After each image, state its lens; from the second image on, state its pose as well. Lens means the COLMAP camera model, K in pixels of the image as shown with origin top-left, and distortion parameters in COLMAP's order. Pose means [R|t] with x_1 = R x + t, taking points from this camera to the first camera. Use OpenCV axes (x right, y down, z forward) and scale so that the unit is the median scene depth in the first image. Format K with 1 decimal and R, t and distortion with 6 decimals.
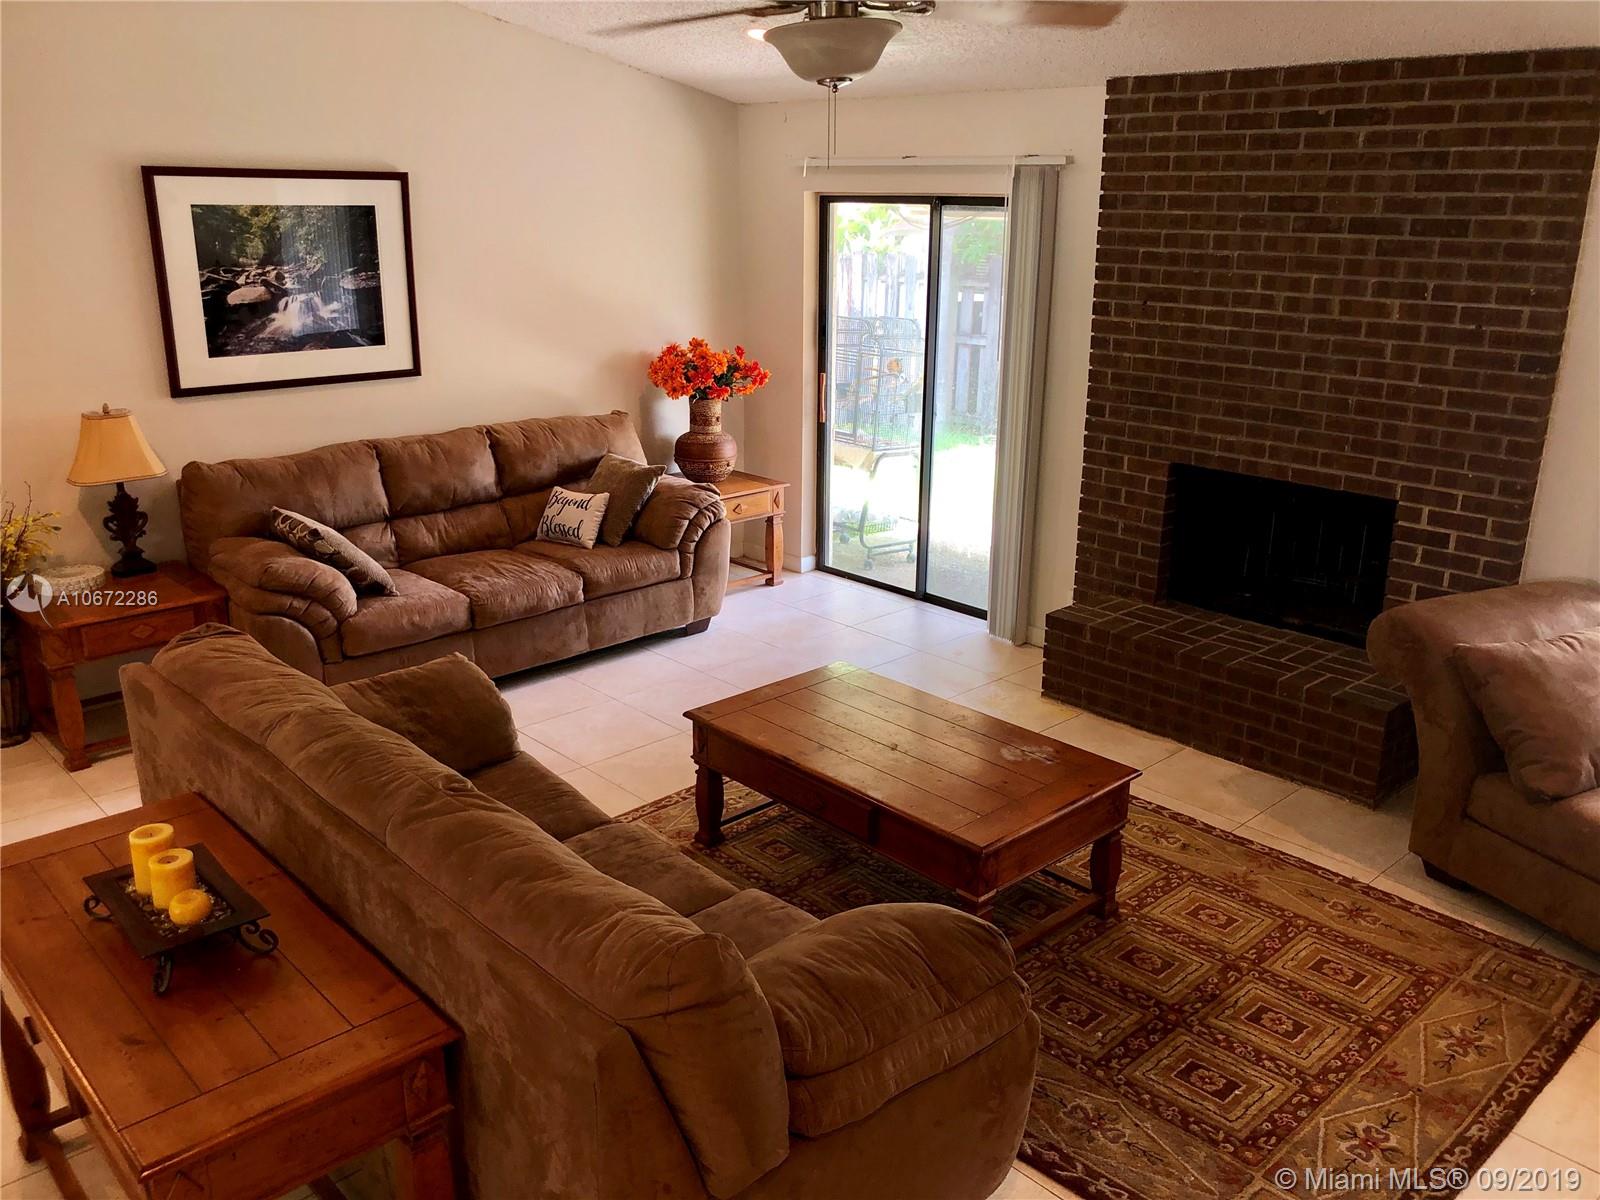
lens RADIAL K [[1330.4, 0, 796.3], [0, 1330.4, 616.5], [0, 0, 1]] dist [0.018301, -0.032345]
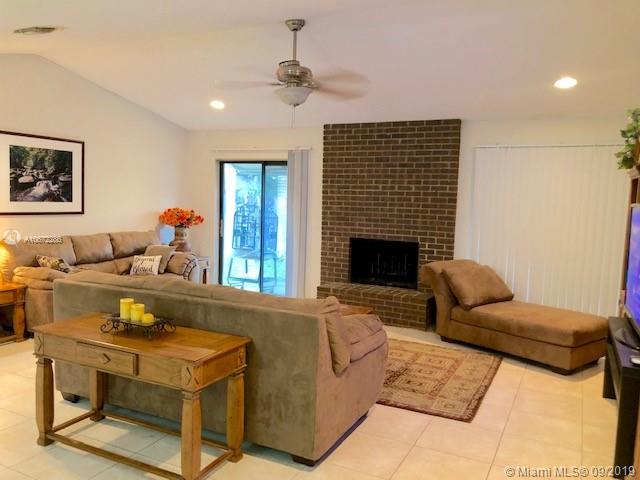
lens RADIAL K [[532.2, 0, 319.8], [0, 532.2, 241.7], [0, 0, 1]] dist [0.018301, -0.032345]
pose [[0.936714, -0.007851, 0.350007, -0.263924], [0.085135, 0.974846, -0.205980, 0.169322], [-0.339586, 0.222742, 0.913820, -0.167250]]
